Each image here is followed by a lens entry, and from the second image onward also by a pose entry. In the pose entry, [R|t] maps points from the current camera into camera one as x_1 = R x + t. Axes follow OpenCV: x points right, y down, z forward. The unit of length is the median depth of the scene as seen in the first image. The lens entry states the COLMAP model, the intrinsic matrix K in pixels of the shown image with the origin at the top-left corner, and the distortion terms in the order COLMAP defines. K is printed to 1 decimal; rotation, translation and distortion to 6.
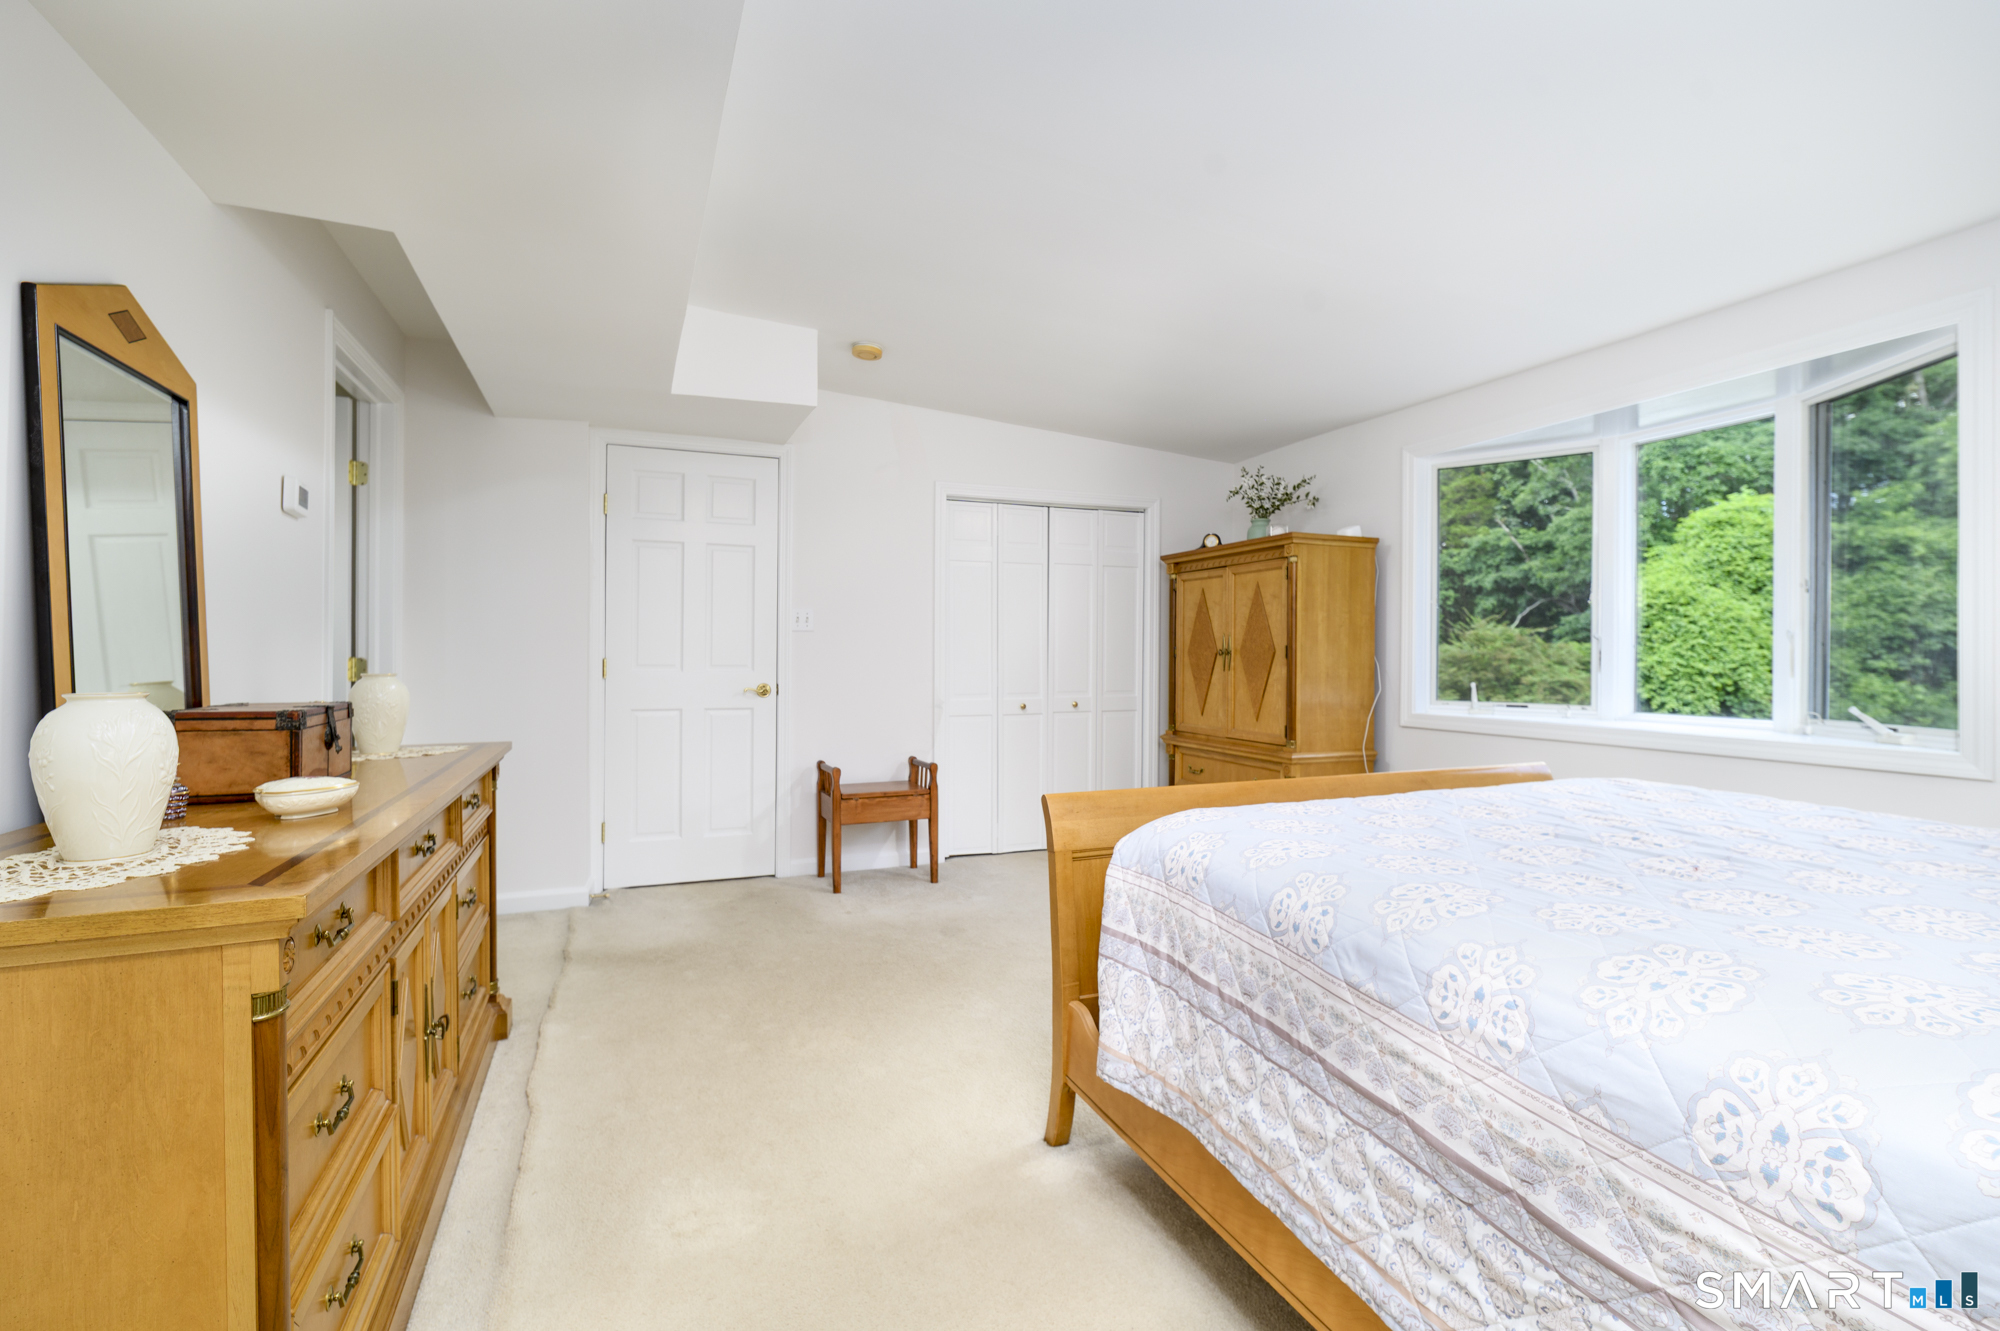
lens RADIAL K [[876.9, 0, 996.9], [0, 876.9, 660.7], [0, 0, 1]] dist [0.001664, -0.001625]
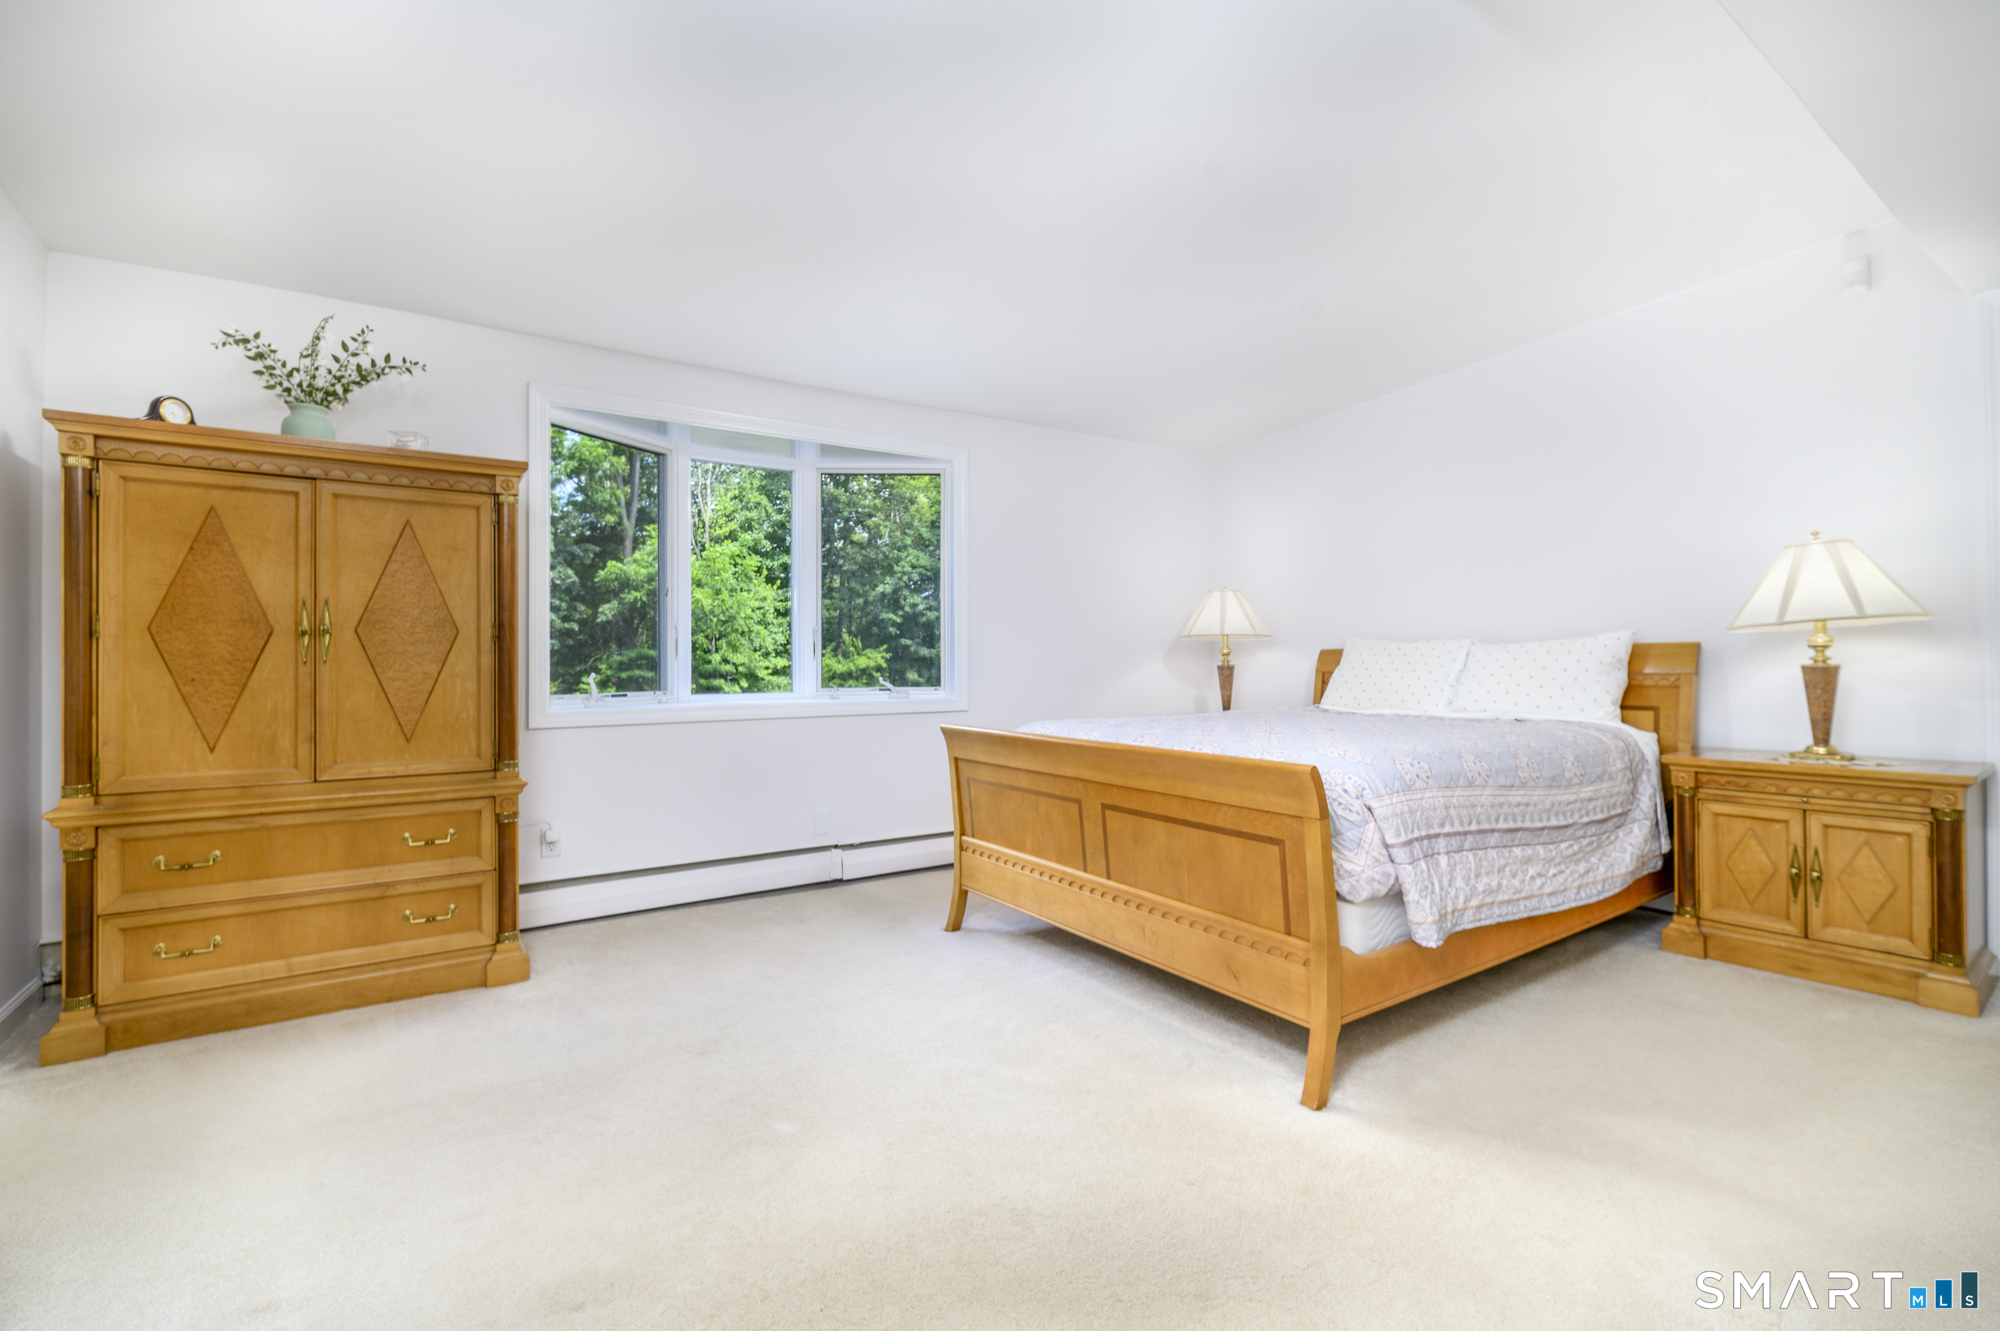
lens RADIAL K [[876.9, 0, 1000.0], [0, 876.9, 659.9], [0, 0, 1]] dist [0.001664, -0.001625]
pose [[-0.211459, 0.003342, 0.977381, -0.418912], [0.018204, 0.999834, 0.000520, 0.018936], [-0.977217, 0.017902, -0.211485, 0.756333]]
